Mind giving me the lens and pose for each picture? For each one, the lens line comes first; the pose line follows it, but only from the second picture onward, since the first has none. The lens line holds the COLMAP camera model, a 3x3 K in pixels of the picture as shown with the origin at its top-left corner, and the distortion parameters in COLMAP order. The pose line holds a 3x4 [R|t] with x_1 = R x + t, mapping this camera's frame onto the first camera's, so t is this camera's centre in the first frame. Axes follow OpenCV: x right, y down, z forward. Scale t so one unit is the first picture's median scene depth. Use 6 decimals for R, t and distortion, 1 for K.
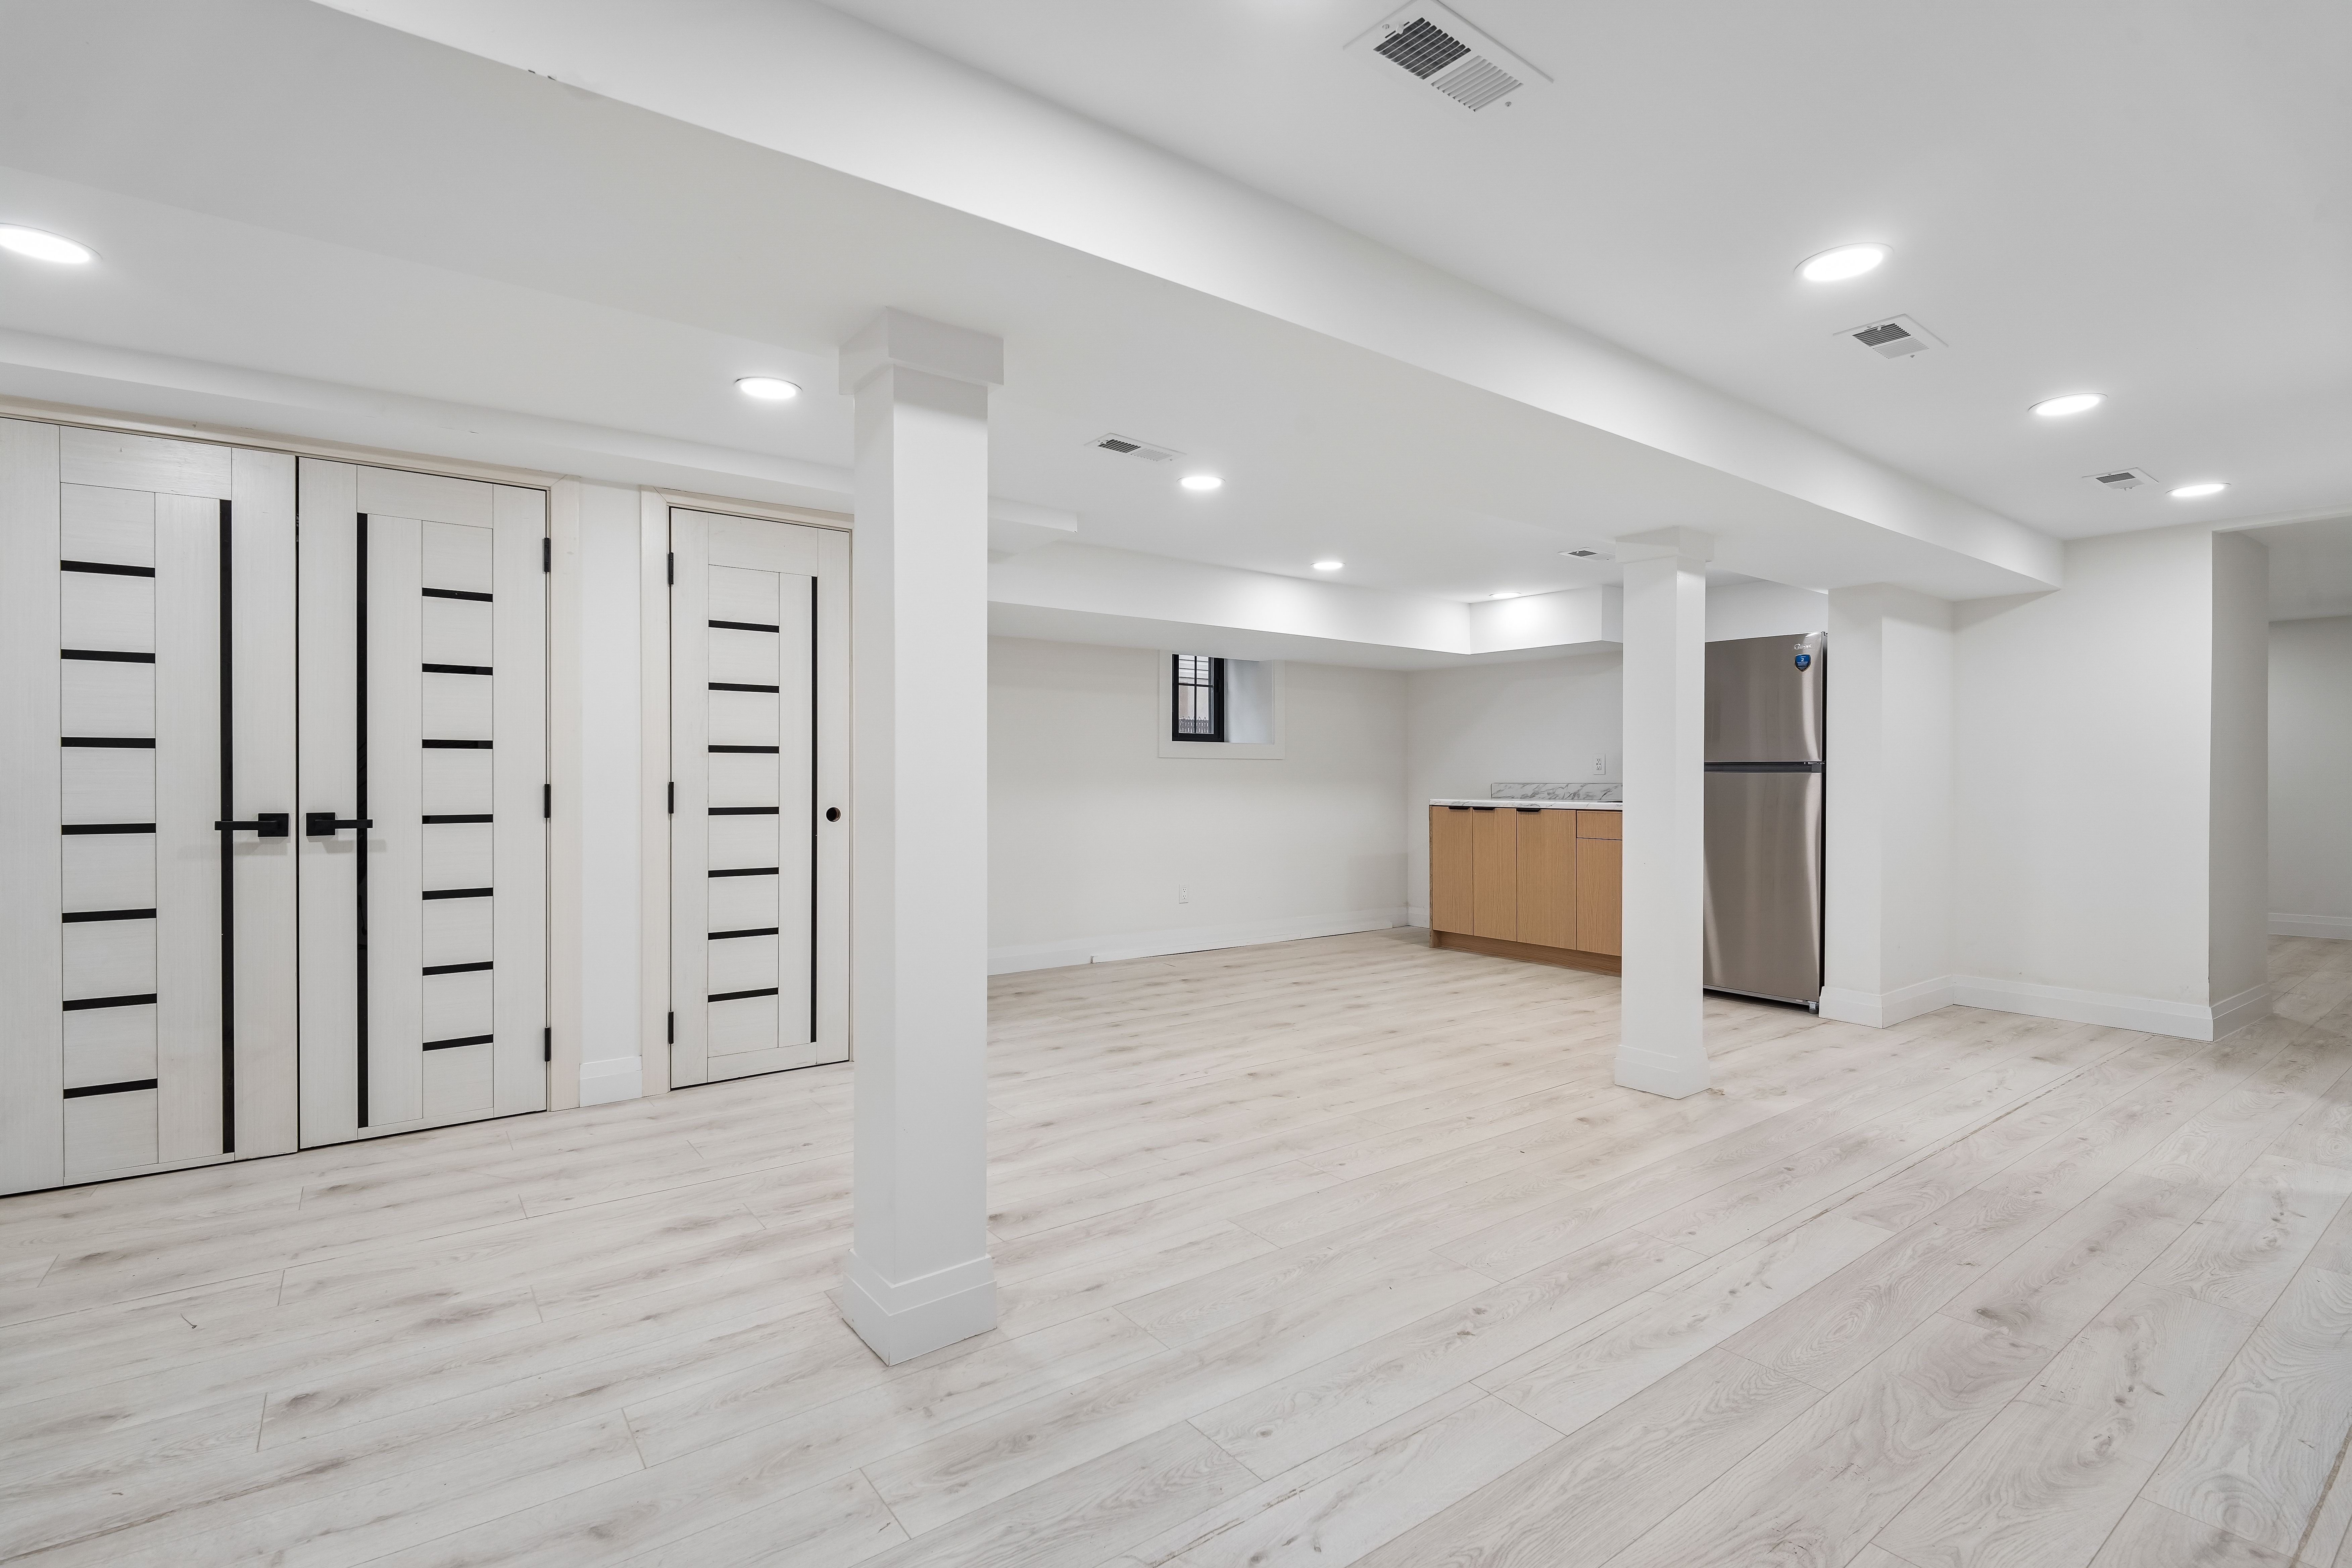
lens RADIAL K [[1102.4, 0, 1176.0], [0, 1102.4, 784.0], [0, 0, 1]] dist [-0.000593, -0.000059]
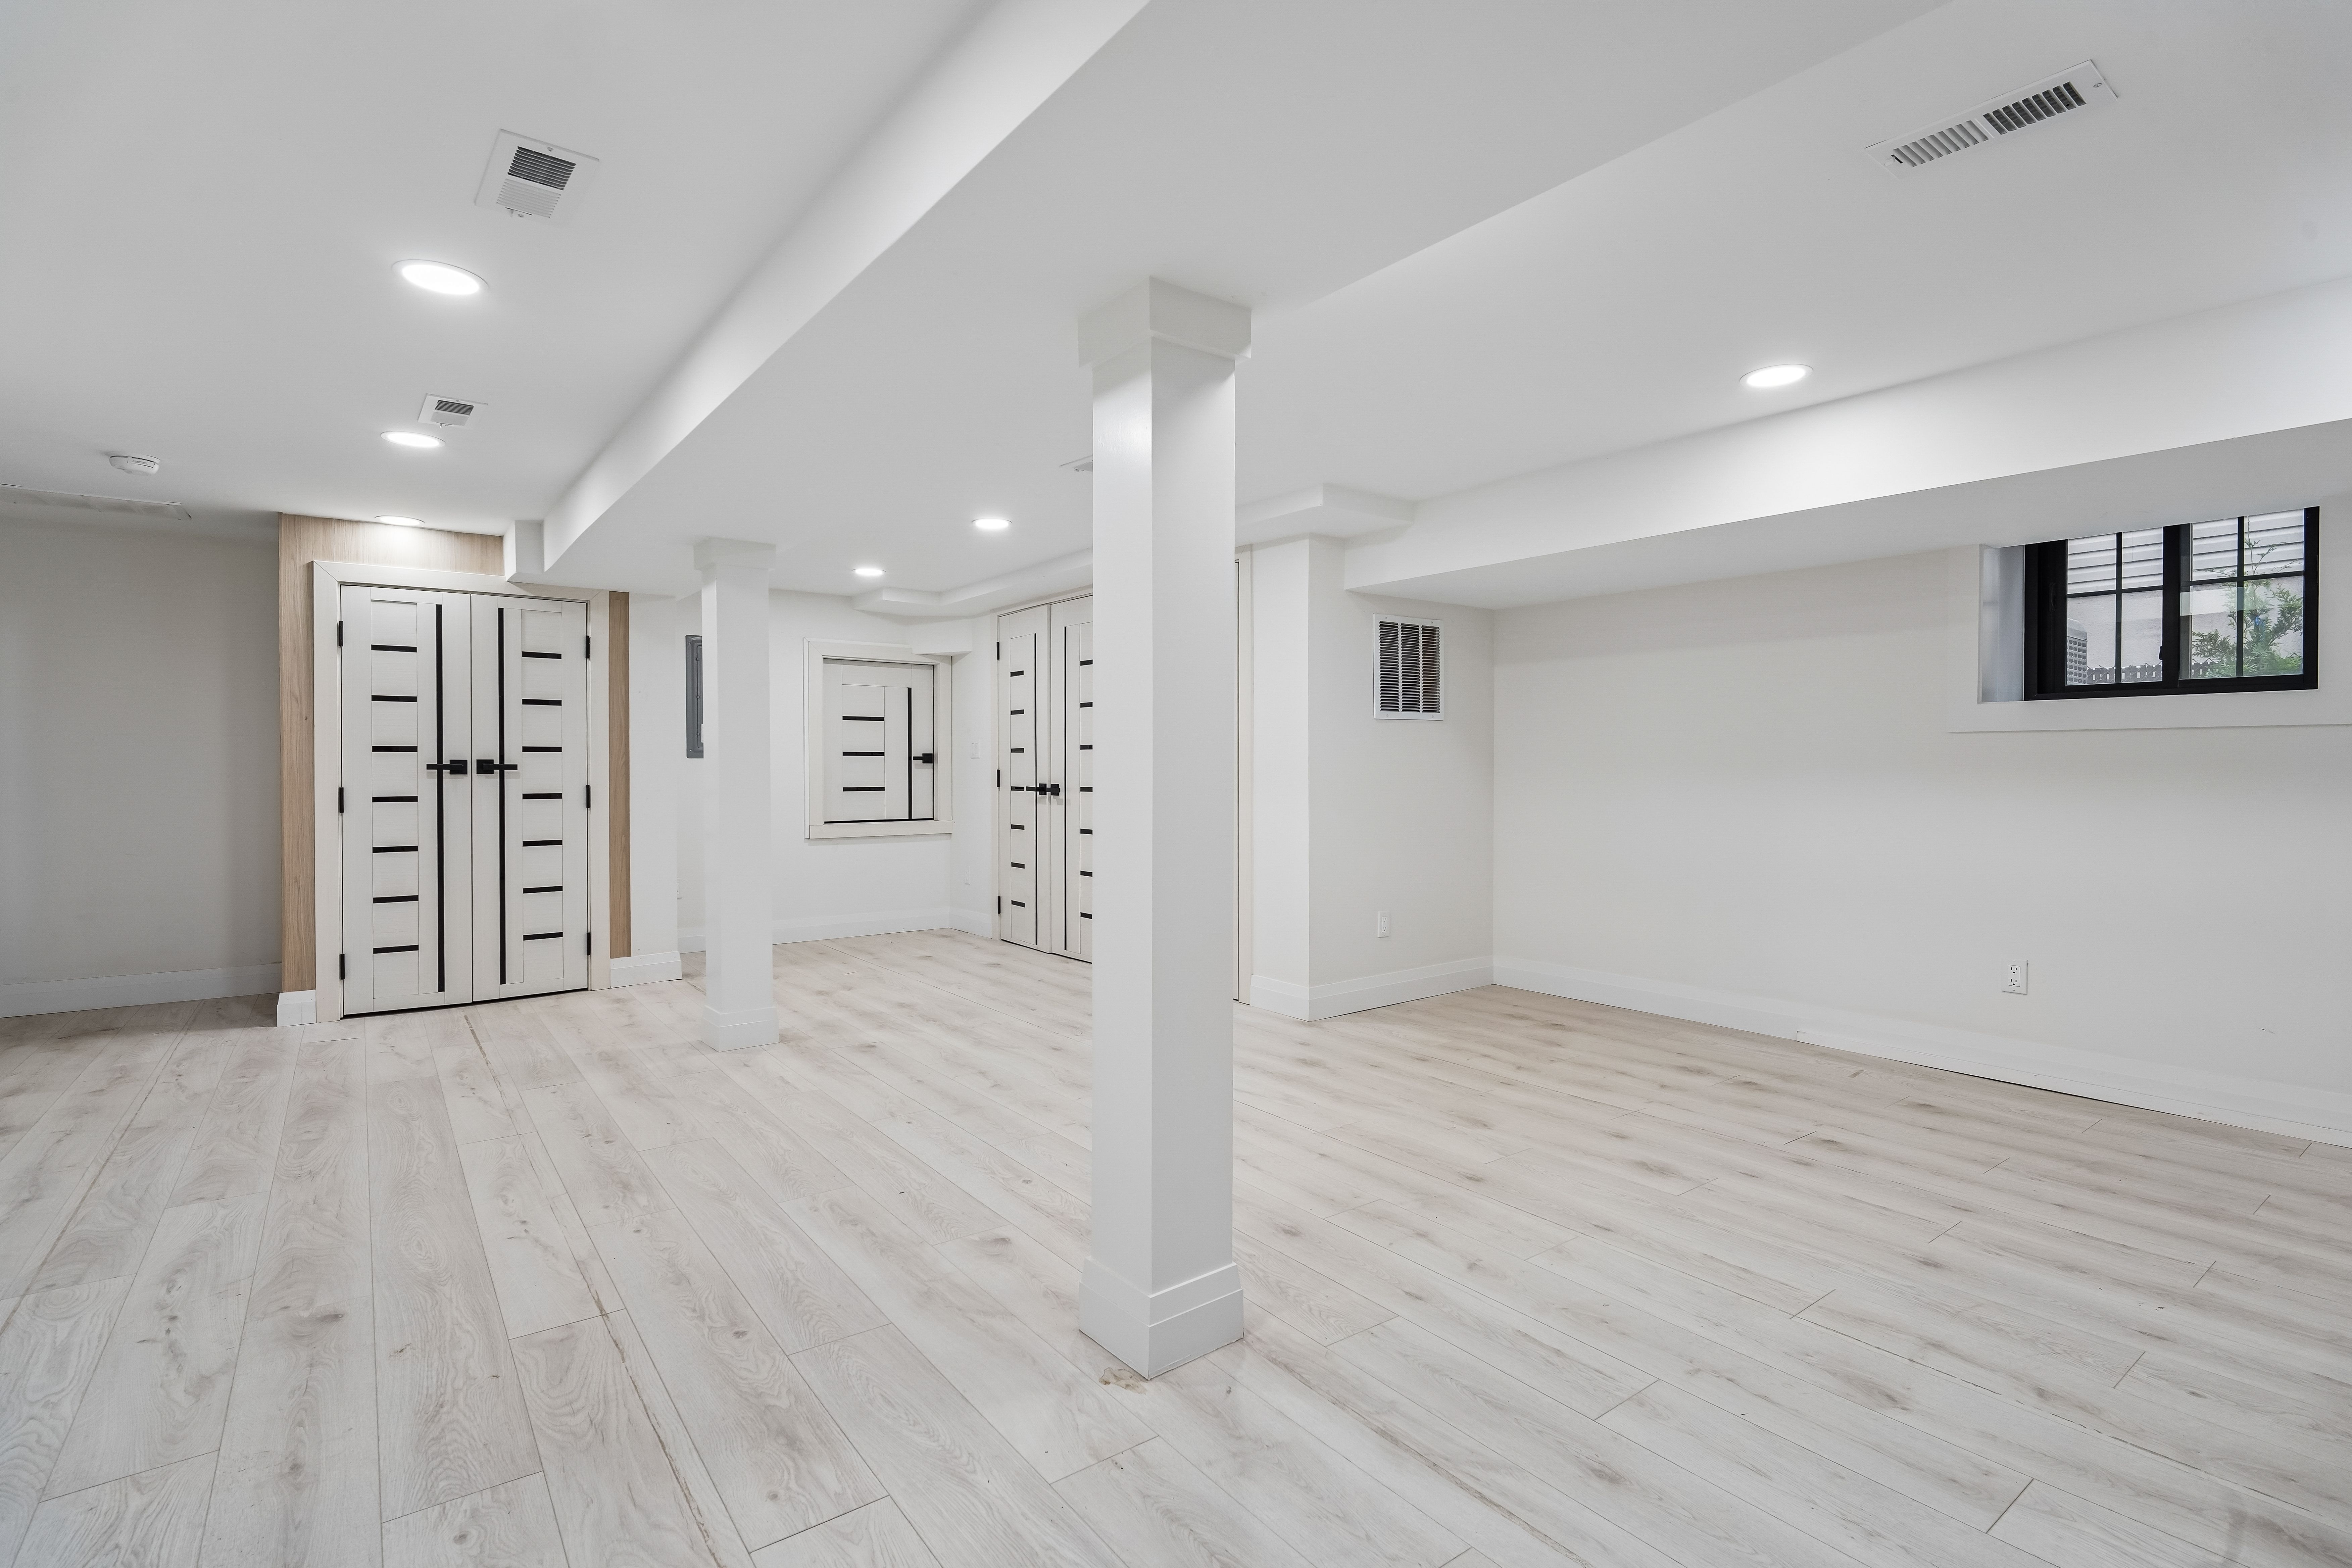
lens RADIAL K [[1105.7, 0, 1175.4], [0, 1105.7, 765.6], [0, 0, 1]] dist [-0.005670, 0.000634]
pose [[-0.002616, -0.001587, -0.999995, 1.523691], [-0.007957, 0.999967, -0.001566, -0.006186], [0.999965, 0.007953, -0.002629, 1.557888]]
